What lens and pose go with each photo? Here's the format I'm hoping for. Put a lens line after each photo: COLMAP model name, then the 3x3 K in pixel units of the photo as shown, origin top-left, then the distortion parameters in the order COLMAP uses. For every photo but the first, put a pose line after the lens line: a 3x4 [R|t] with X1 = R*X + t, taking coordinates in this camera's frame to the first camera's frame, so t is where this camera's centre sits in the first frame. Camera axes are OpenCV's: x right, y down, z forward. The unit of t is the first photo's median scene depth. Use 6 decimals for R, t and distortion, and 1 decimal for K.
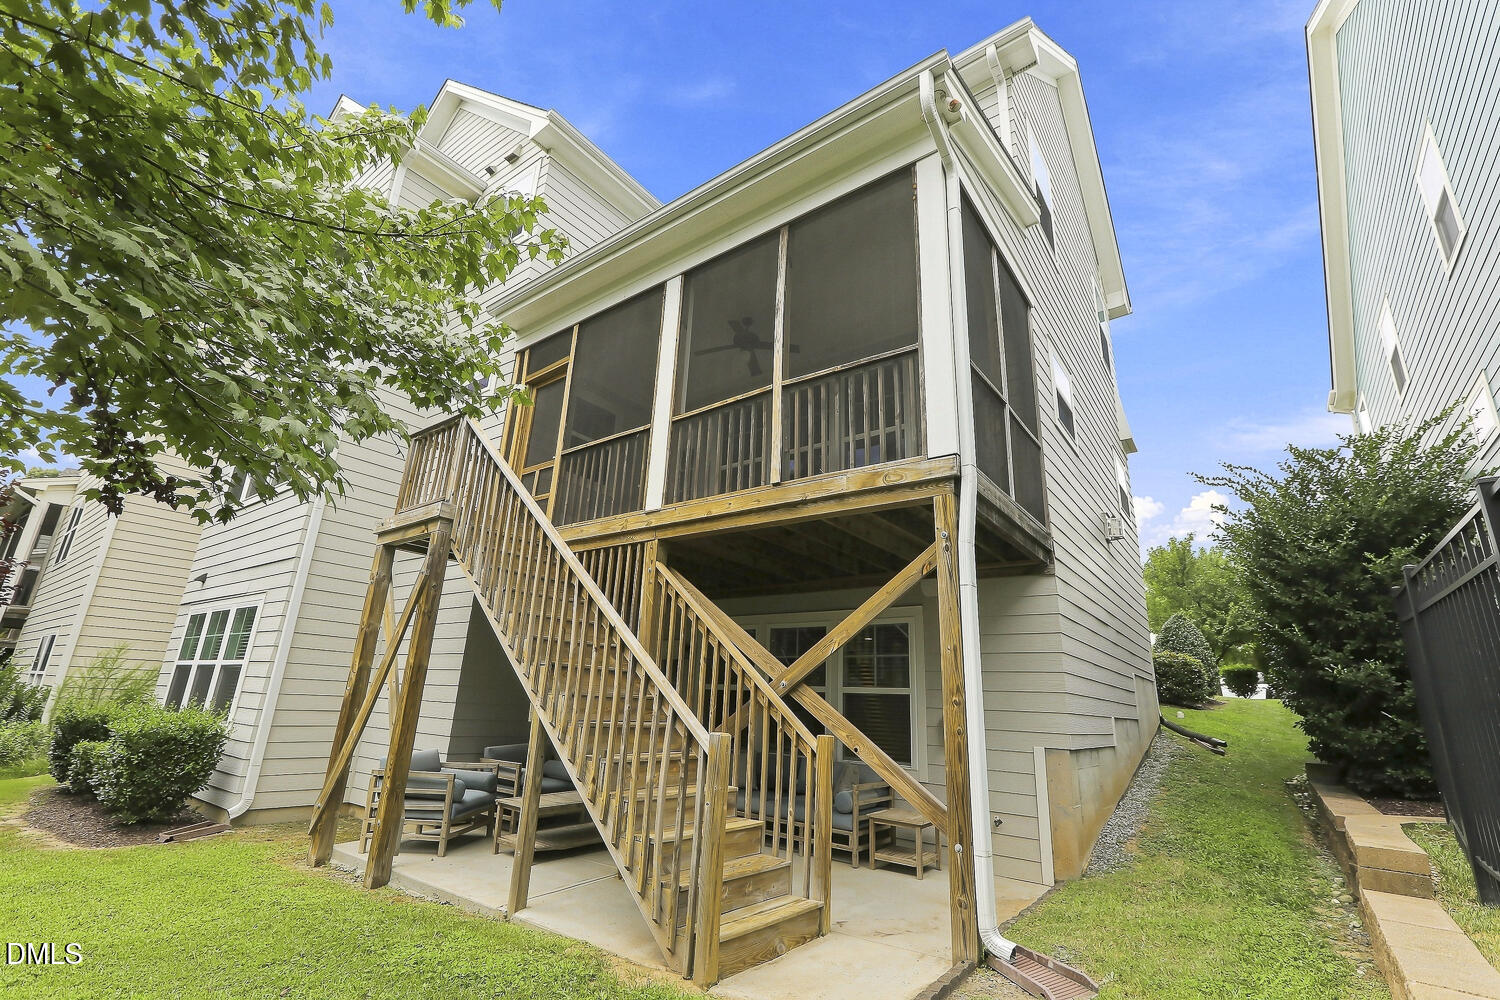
lens RADIAL K [[656.8, 0, 750.1], [0, 656.8, 508.1], [0, 0, 1]] dist [-0.001387, -0.000132]
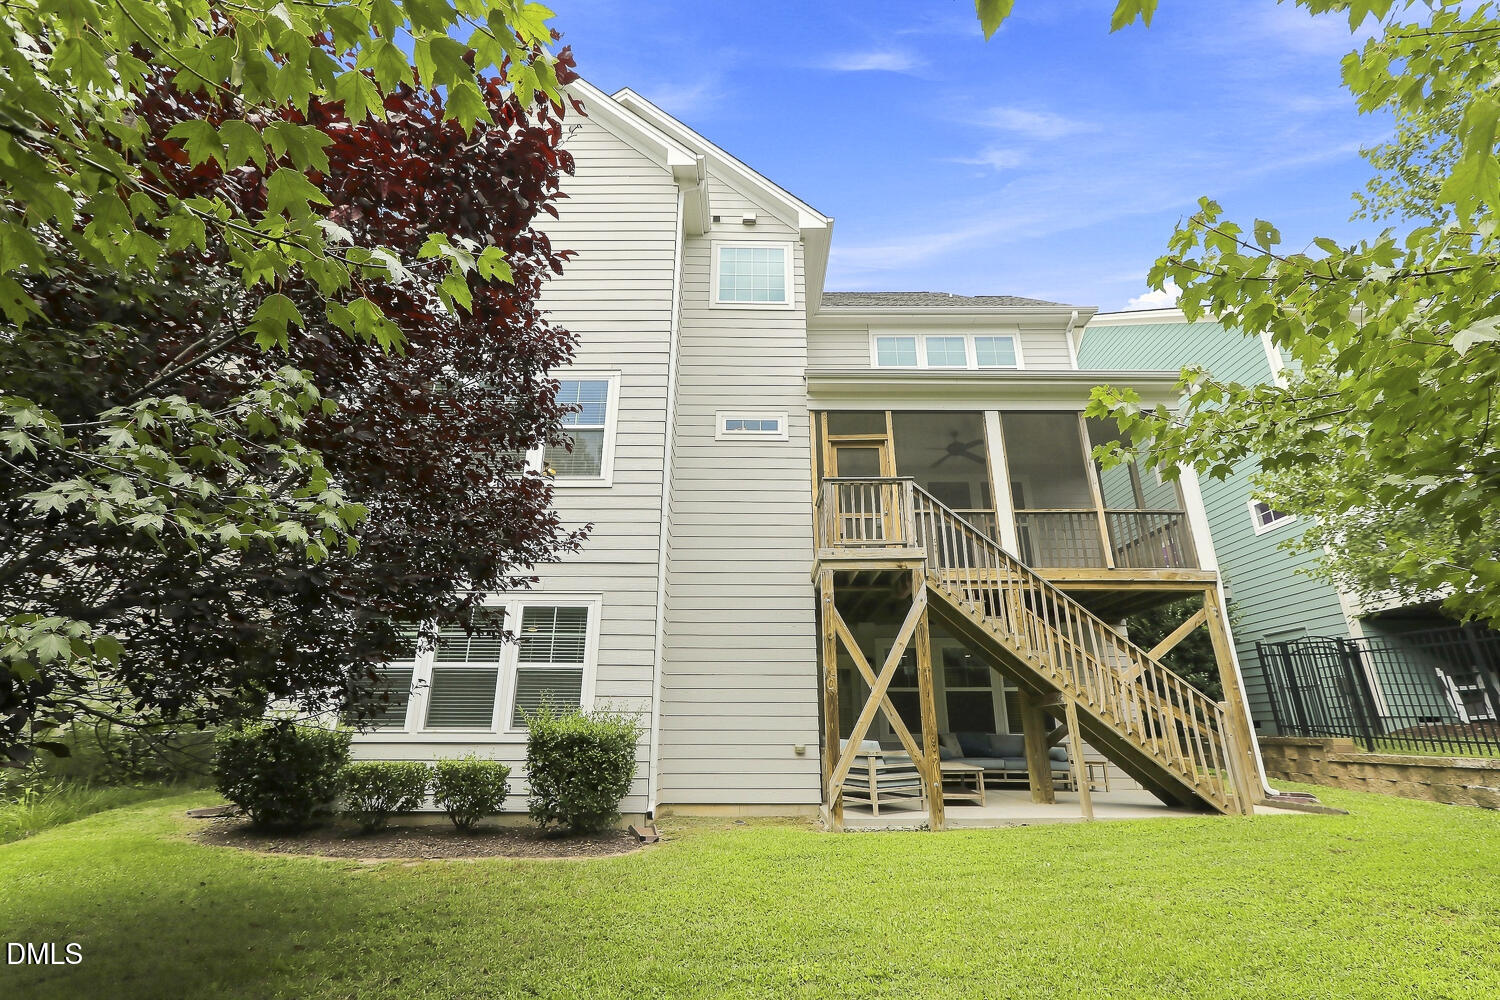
lens RADIAL K [[669.3, 0, 754.0], [0, 669.3, 502.8], [0, 0, 1]] dist [0.001691, 0.000080]
pose [[0.803988, 0.149568, 0.575528, -1.760759], [-0.139845, 0.988263, -0.061473, 0.032679], [-0.577968, -0.031061, 0.815468, 0.085424]]
